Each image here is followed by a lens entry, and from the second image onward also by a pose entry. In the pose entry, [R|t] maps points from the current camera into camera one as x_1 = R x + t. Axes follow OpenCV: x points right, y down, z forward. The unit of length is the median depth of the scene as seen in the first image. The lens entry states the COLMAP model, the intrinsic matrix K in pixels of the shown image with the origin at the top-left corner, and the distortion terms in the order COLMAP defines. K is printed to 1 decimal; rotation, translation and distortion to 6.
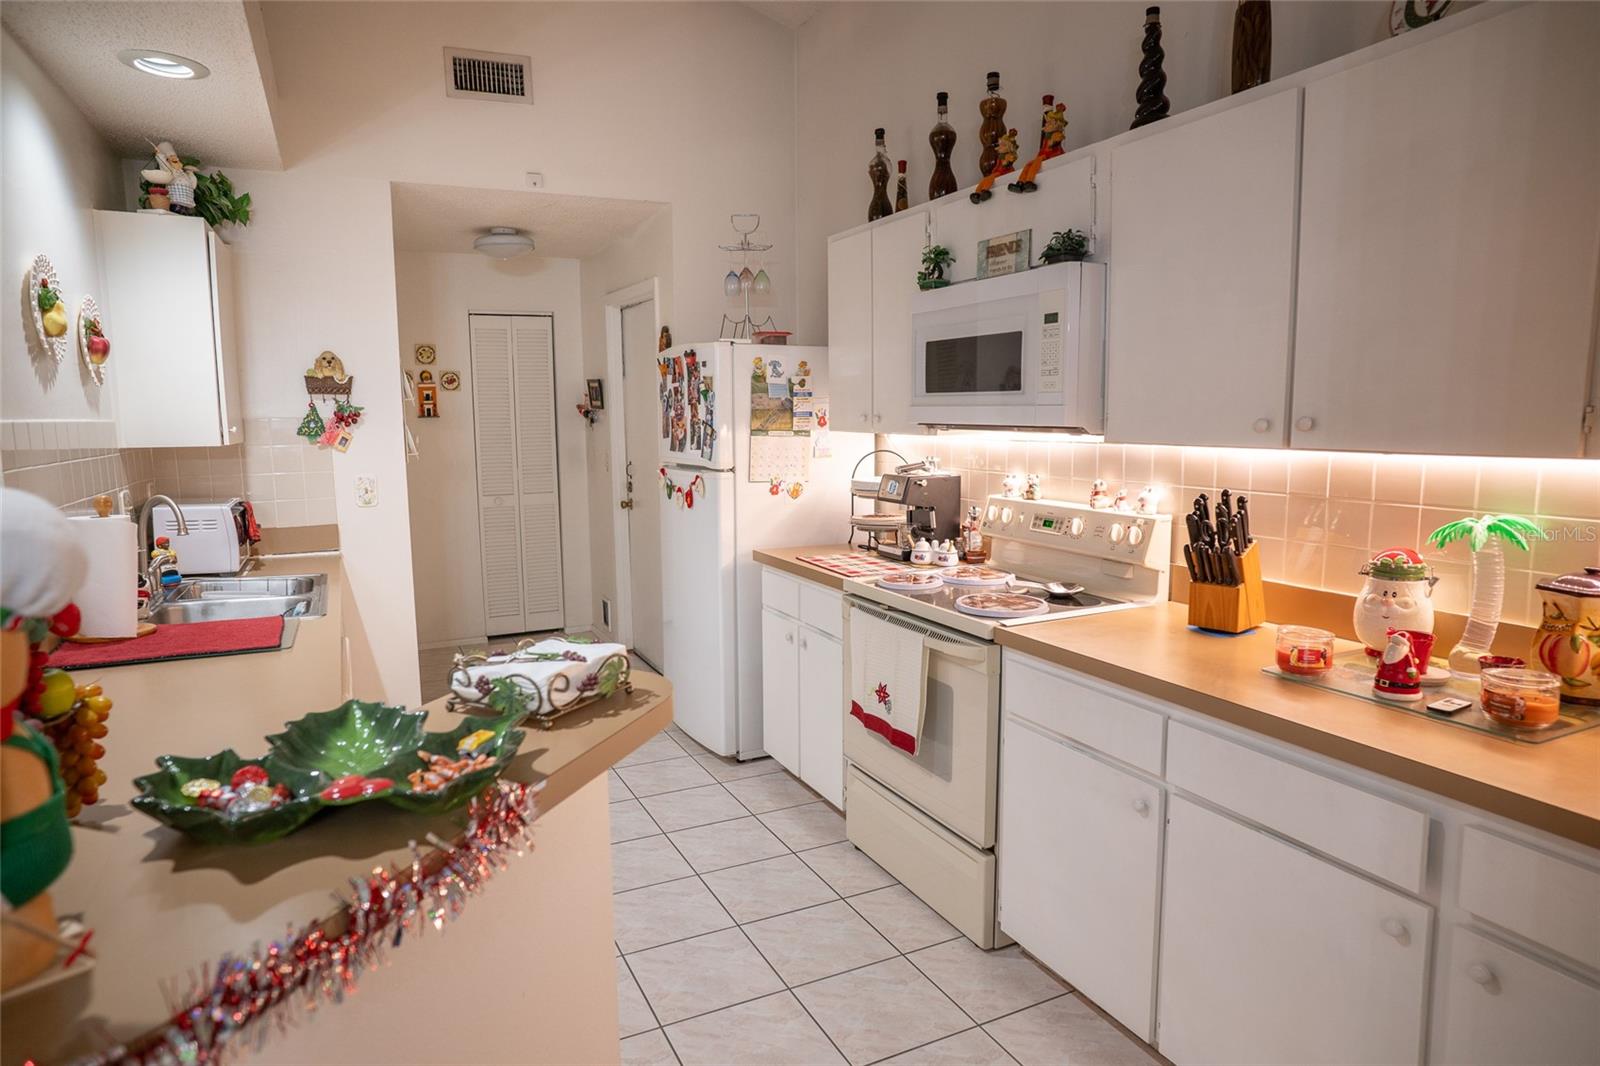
lens RADIAL K [[956.5, 0, 815.5], [0, 956.5, 534.7], [0, 0, 1]] dist [-0.060283, 0.044167]
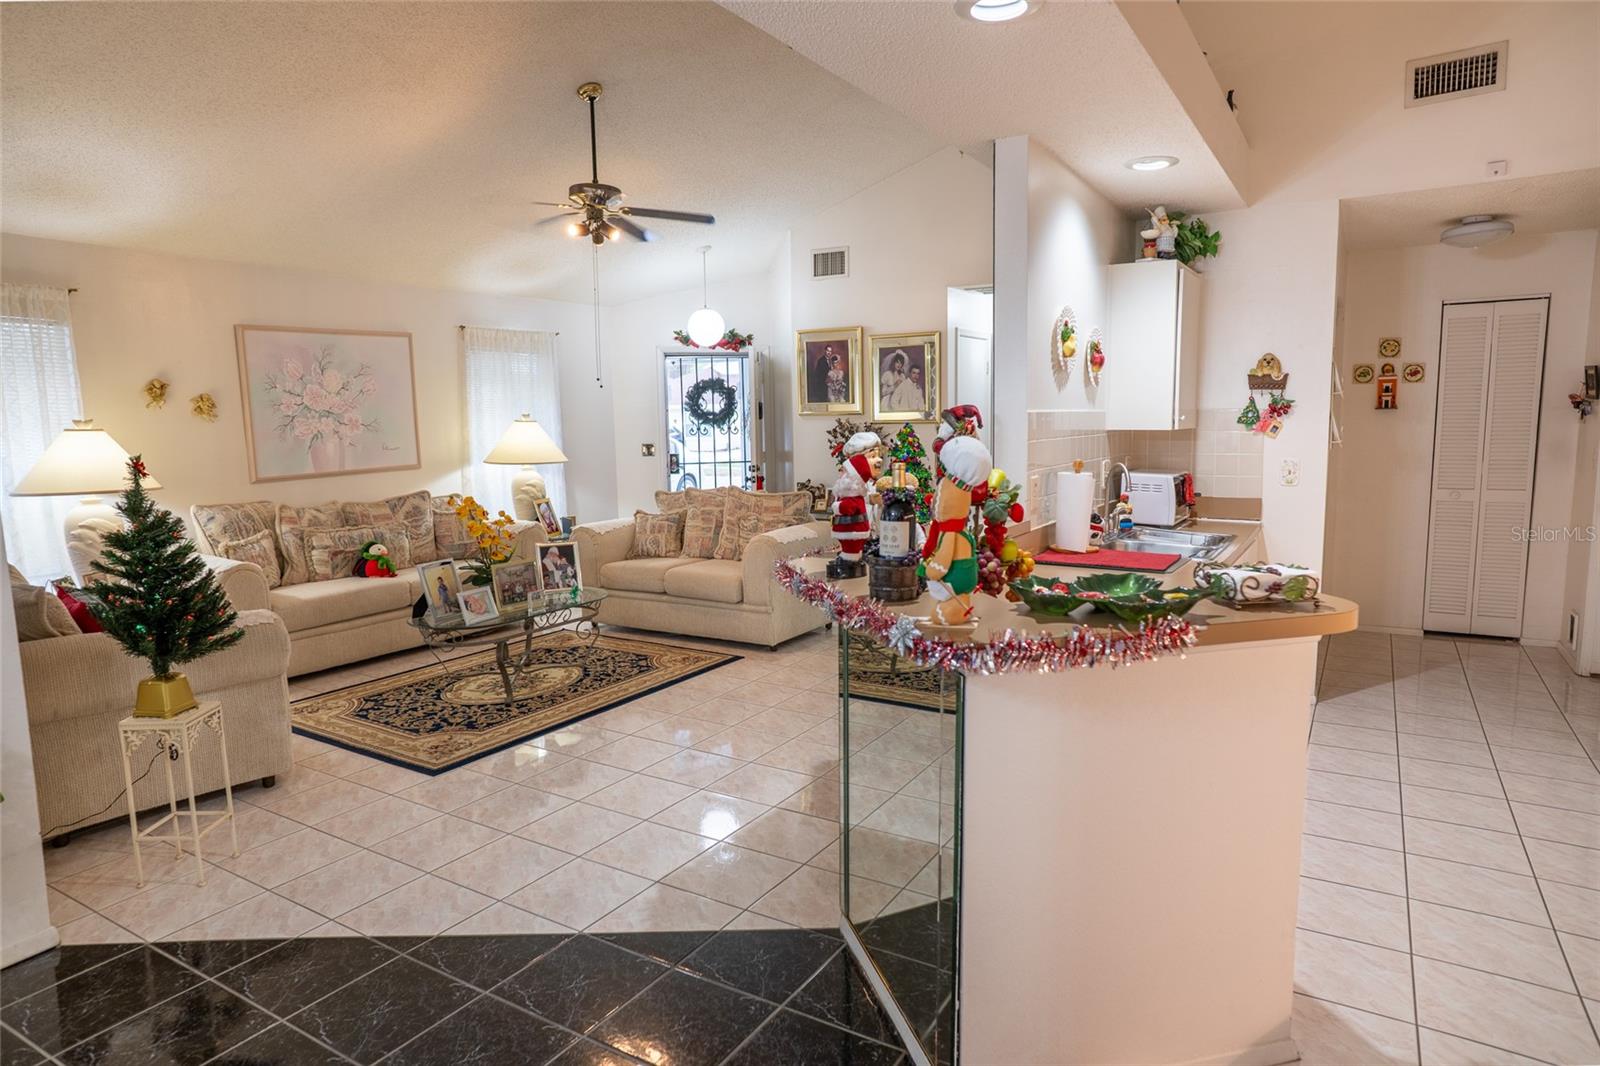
lens RADIAL K [[956.5, 0, 793.6], [0, 956.5, 532.0], [0, 0, 1]] dist [-0.060283, 0.044167]
pose [[0.533341, 0.104275, -0.839449, 0.199449], [-0.098187, 0.993297, 0.061002, 0.017456], [0.840183, 0.049888, 0.540004, -0.147852]]
